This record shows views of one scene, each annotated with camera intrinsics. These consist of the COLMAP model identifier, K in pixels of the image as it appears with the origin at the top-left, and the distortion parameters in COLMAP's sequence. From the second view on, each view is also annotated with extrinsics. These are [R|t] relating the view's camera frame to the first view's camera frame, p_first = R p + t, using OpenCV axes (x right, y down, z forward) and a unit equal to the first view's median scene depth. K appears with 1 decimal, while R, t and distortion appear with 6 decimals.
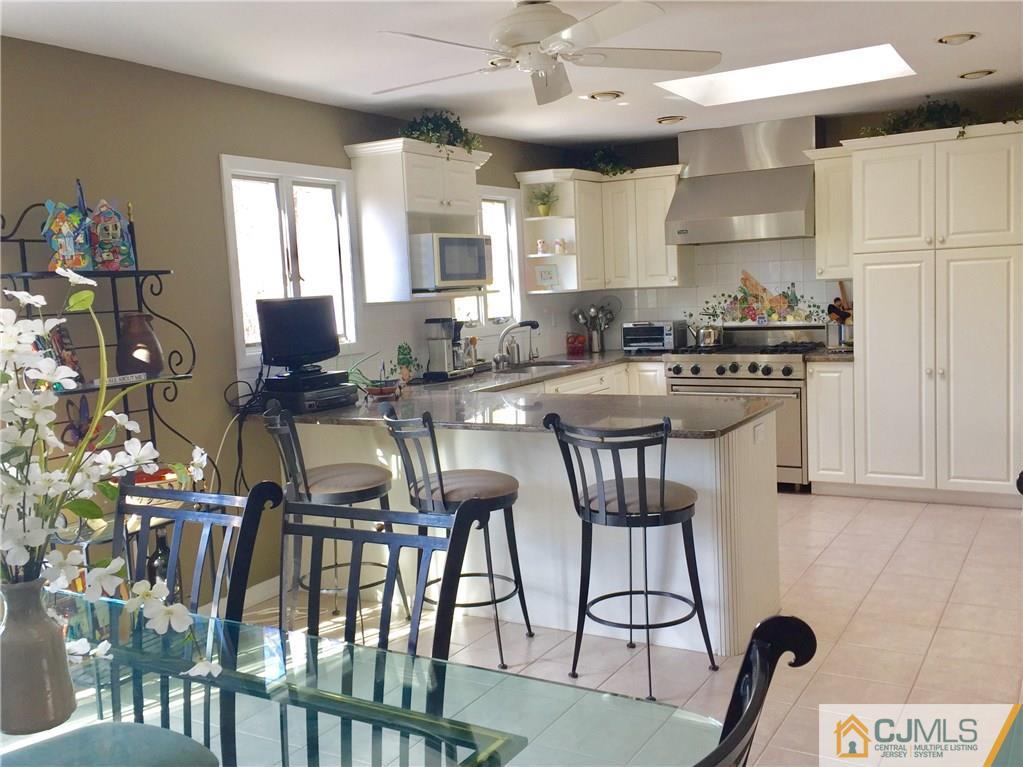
lens RADIAL K [[901.1, 0, 511.5], [0, 901.1, 383.5], [0, 0, 1]] dist [0.040893, -0.001668]
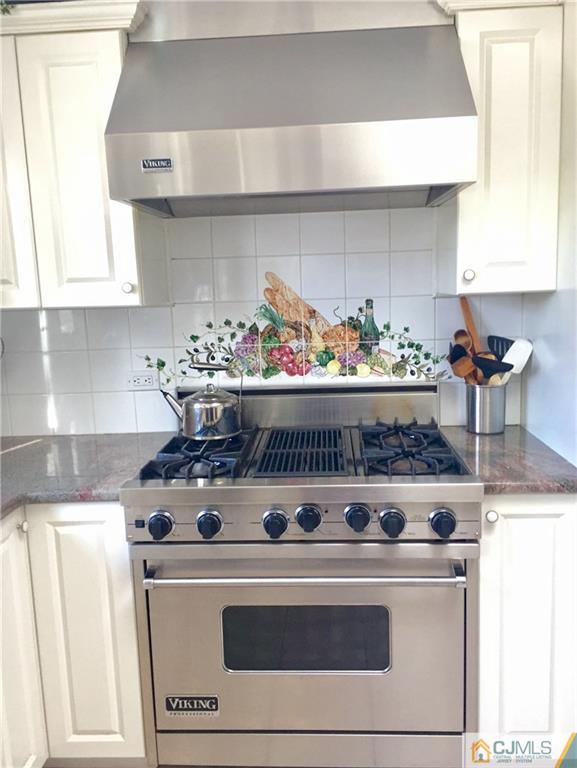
lens RADIAL K [[676.5, 0, 288.5], [0, 676.5, 384.0], [0, 0, 1]] dist [0.040893, -0.001668]
pose [[0.887220, -0.056472, 0.457878, 0.098757], [0.044469, 0.998327, 0.036961, -0.080318], [-0.459199, -0.012431, 0.888246, 0.688321]]
